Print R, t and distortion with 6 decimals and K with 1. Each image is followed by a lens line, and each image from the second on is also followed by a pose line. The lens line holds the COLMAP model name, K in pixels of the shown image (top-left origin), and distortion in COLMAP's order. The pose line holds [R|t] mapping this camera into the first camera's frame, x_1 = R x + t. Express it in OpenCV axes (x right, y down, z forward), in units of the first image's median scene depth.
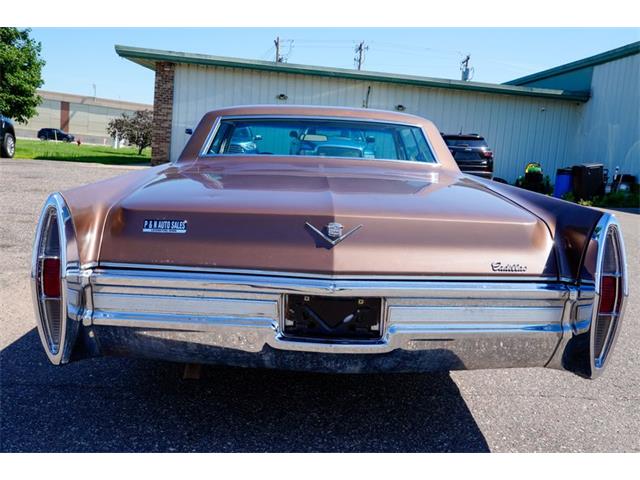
lens RADIAL K [[614.5, 0, 317.6], [0, 614.5, 240.0], [0, 0, 1]] dist [0.010348, 0.000000]
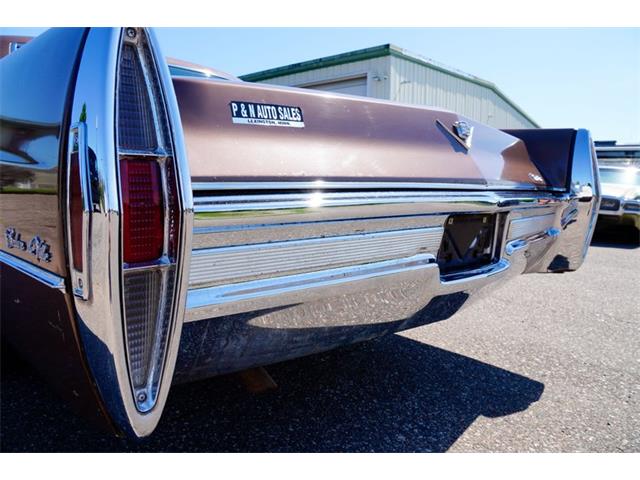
lens RADIAL K [[480.7, 0, 323.2], [0, 480.7, 237.2], [0, 0, 1]] dist [-0.130390, 0.090818]
pose [[0.720370, -0.106865, 0.685308, -0.500639], [0.109867, 0.993166, 0.039383, 0.071206], [-0.684833, 0.046923, 0.727187, 0.658433]]
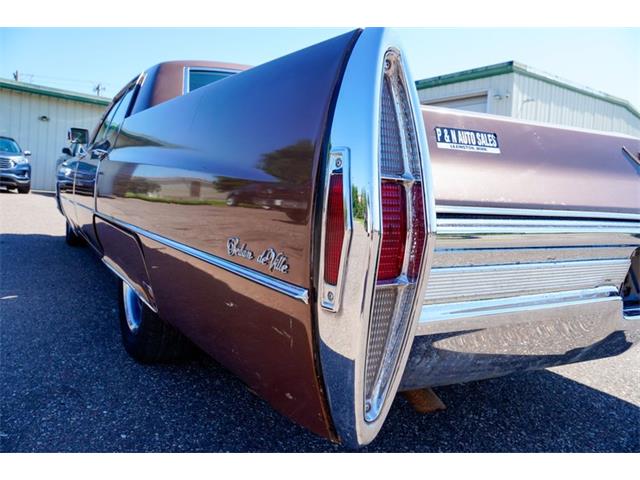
lens RADIAL K [[480.7, 0, 320.6], [0, 480.7, 235.9], [0, 0, 1]] dist [-0.130390, 0.090818]
pose [[0.858871, -0.038026, 0.510779, -0.569458], [0.052588, 0.998517, -0.014088, 0.060585], [-0.509485, 0.038961, 0.859597, 0.695070]]
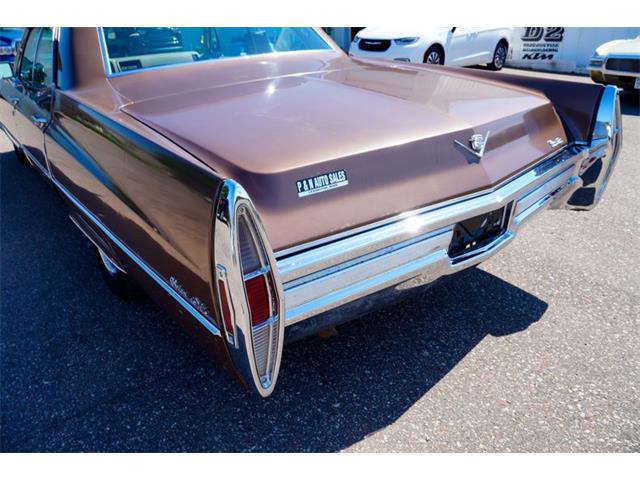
lens RADIAL K [[480.7, 0, 323.7], [0, 480.7, 238.9], [0, 0, 1]] dist [-0.130390, 0.090818]
pose [[0.795512, -0.323507, 0.512351, -0.570213], [0.163365, 0.928748, 0.332776, -0.155119], [-0.583500, -0.181027, 0.791680, 0.497299]]
